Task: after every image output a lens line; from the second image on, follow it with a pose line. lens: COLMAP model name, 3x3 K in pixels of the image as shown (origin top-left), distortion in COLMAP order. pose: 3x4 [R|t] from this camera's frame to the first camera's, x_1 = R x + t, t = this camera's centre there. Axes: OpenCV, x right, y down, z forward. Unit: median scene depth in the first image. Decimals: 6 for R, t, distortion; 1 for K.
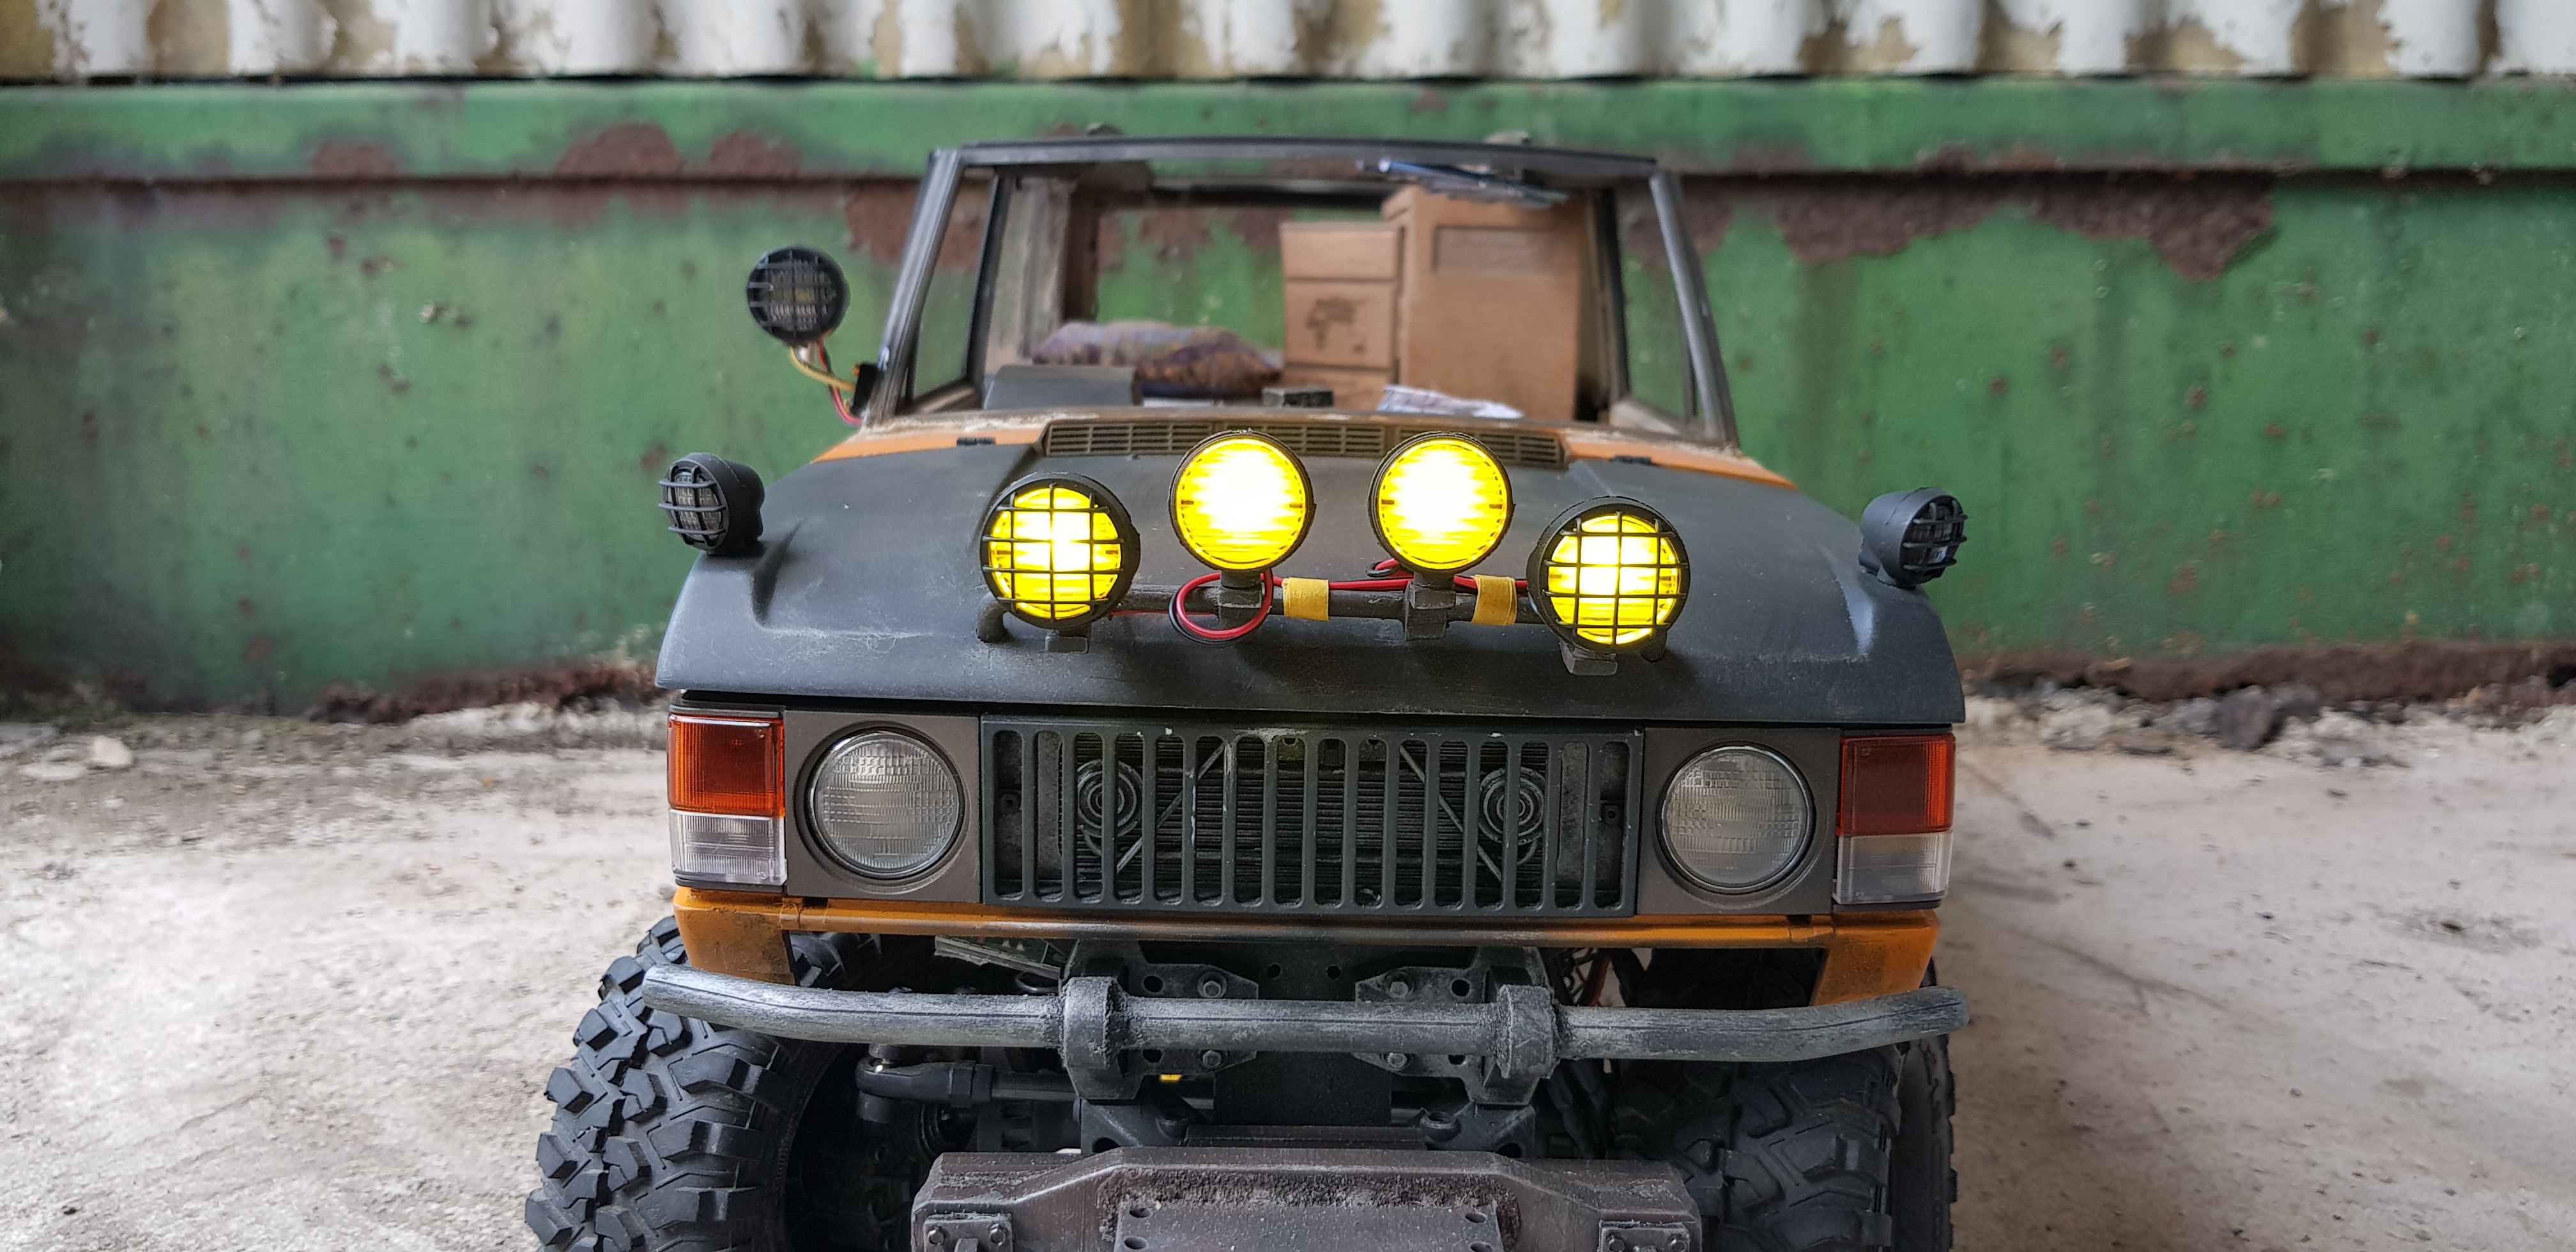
lens RADIAL K [[2109.1, 0, 1281.1], [0, 2109.1, 618.9], [0, 0, 1]] dist [-0.054494, -0.032202]
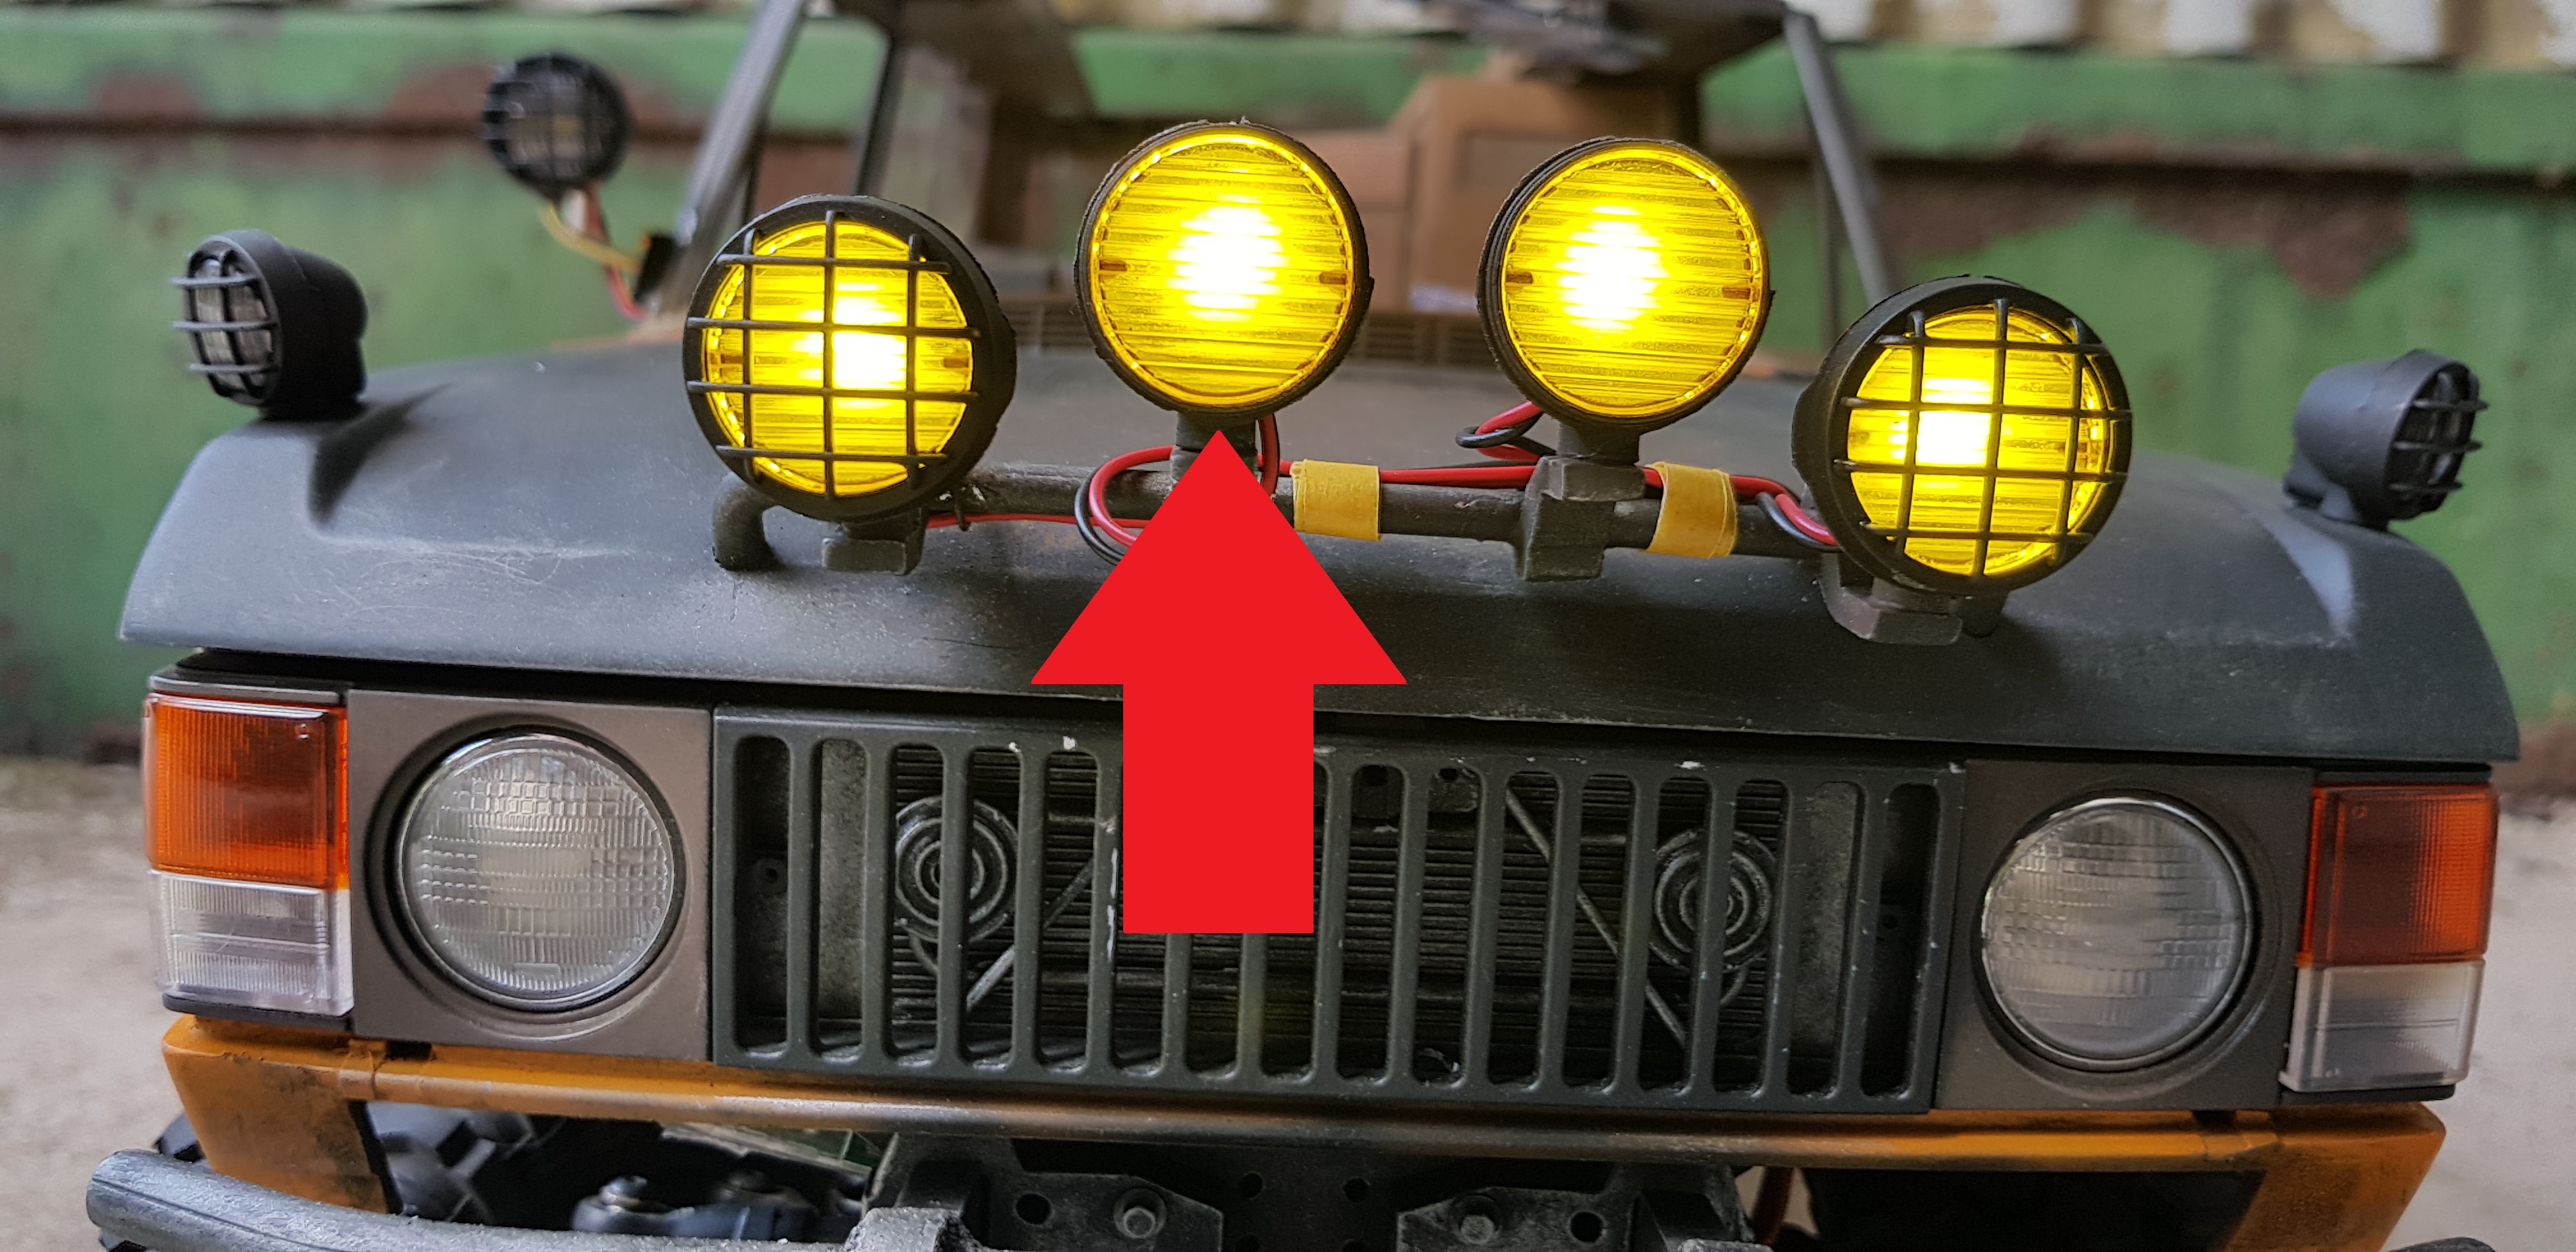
lens RADIAL K [[2109.1, 0, 1245.8], [0, 2109.1, 656.3], [0, 0, 1]] dist [-0.054494, -0.032202]
pose [[0.999653, 0.023449, 0.012016, -0.015681], [-0.023150, 0.999433, -0.024433, 0.042481], [-0.012582, 0.024146, 0.999629, 0.465603]]
